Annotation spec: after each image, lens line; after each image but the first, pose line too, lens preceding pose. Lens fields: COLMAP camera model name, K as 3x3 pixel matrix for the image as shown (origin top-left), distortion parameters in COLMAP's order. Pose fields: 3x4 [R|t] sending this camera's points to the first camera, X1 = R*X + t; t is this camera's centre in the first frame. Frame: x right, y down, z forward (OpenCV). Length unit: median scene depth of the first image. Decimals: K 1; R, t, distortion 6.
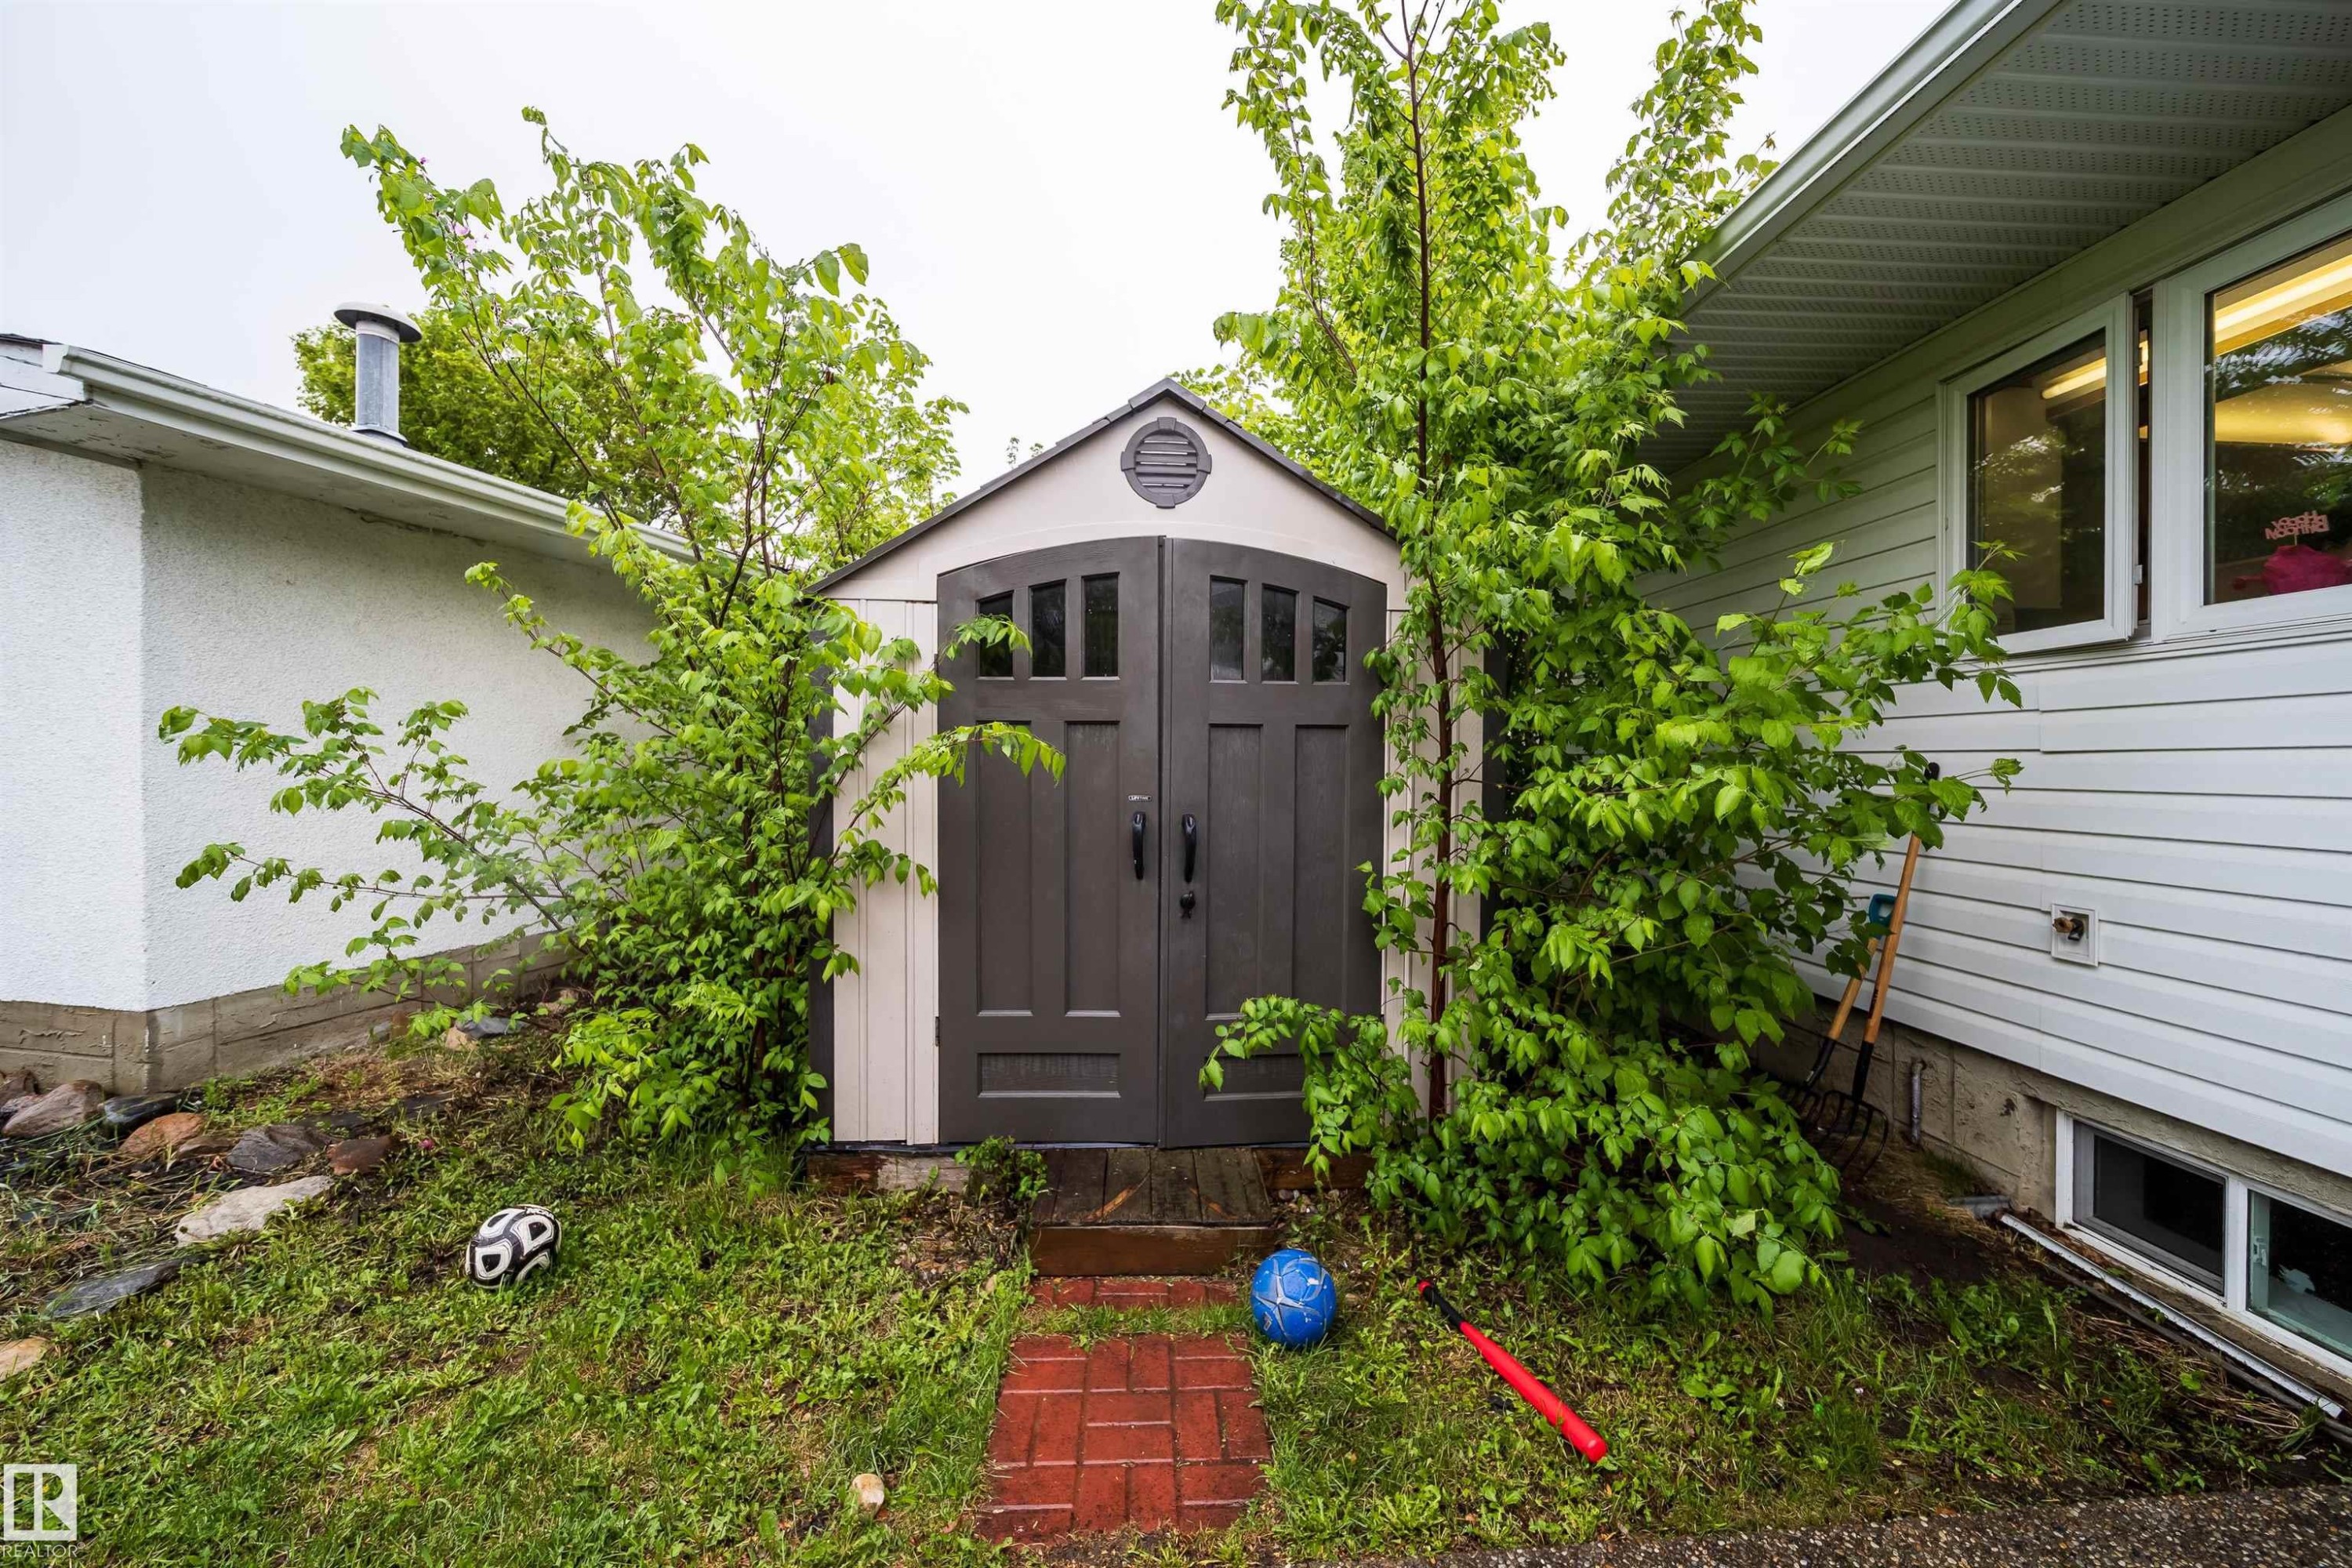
lens RADIAL K [[838.7, 0, 1180.6], [0, 838.7, 762.2], [0, 0, 1]] dist [-0.000580, -0.000091]
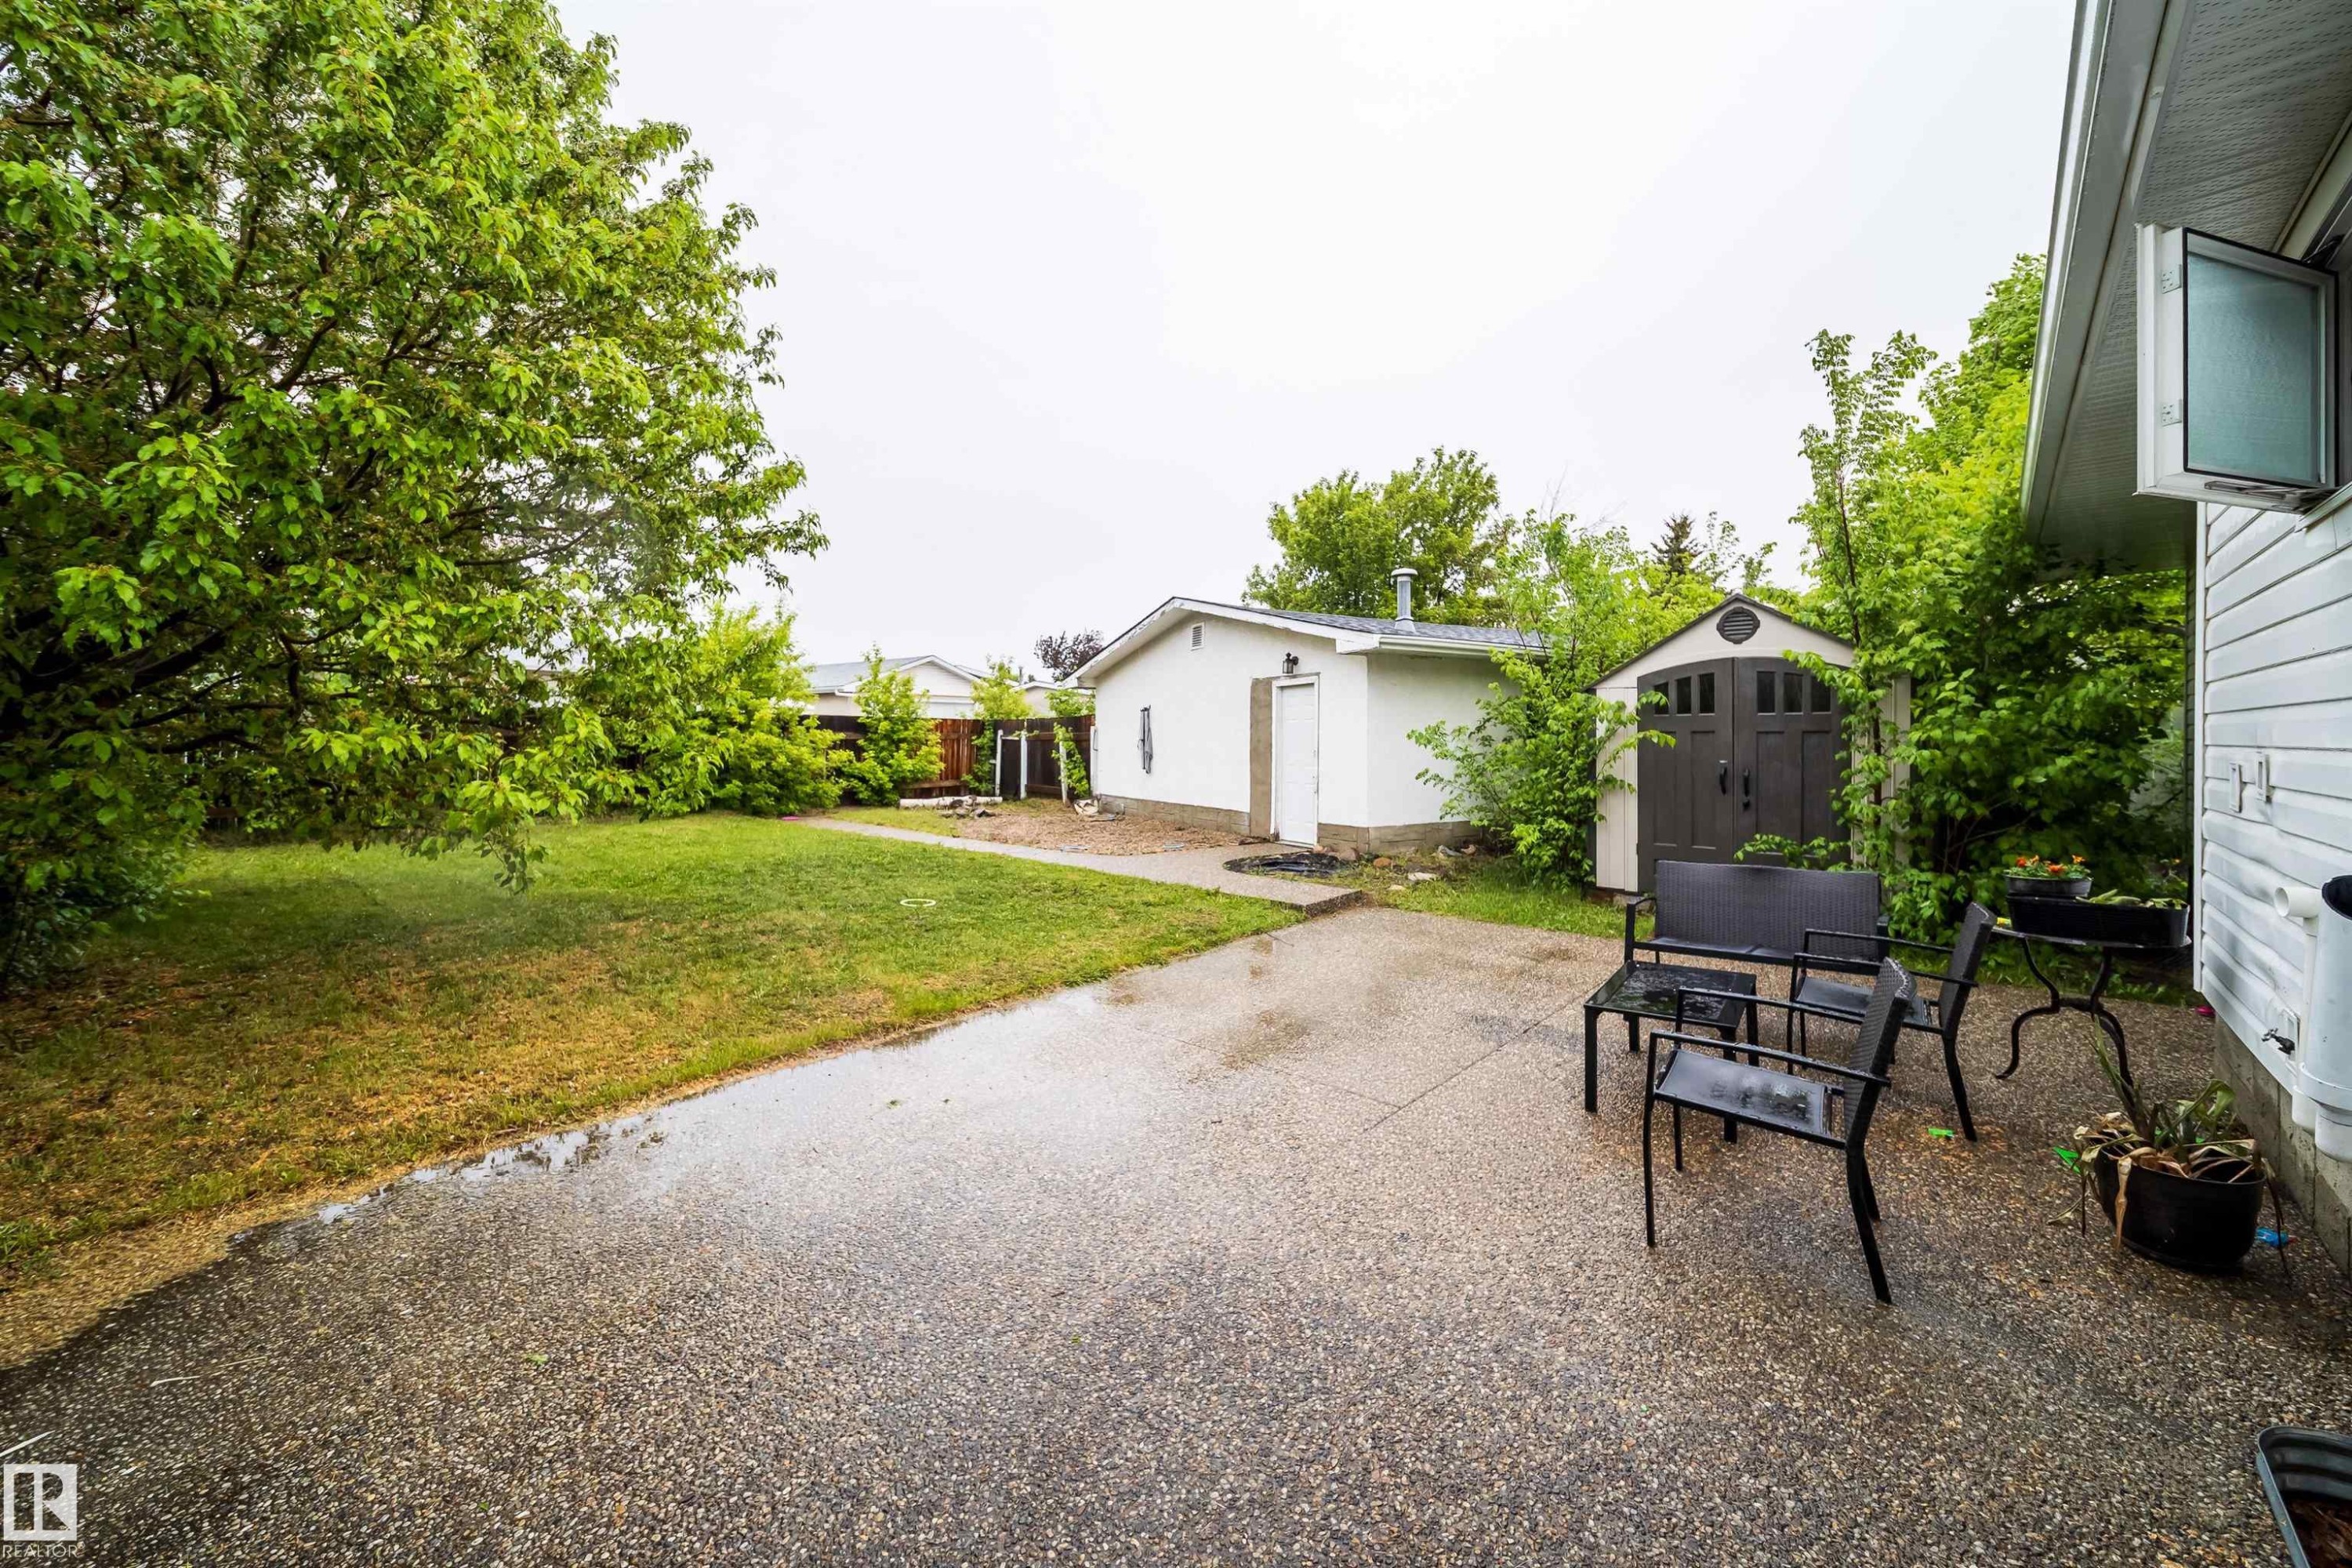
lens RADIAL K [[838.7, 0, 1180.6], [0, 838.7, 762.2], [0, 0, 1]] dist [-0.000580, -0.000091]
pose [[0.685673, 0.010051, -0.727840, 0.662506], [0.002239, 0.999871, 0.015917, 0.001353], [0.727906, -0.012543, 0.685562, -1.909271]]
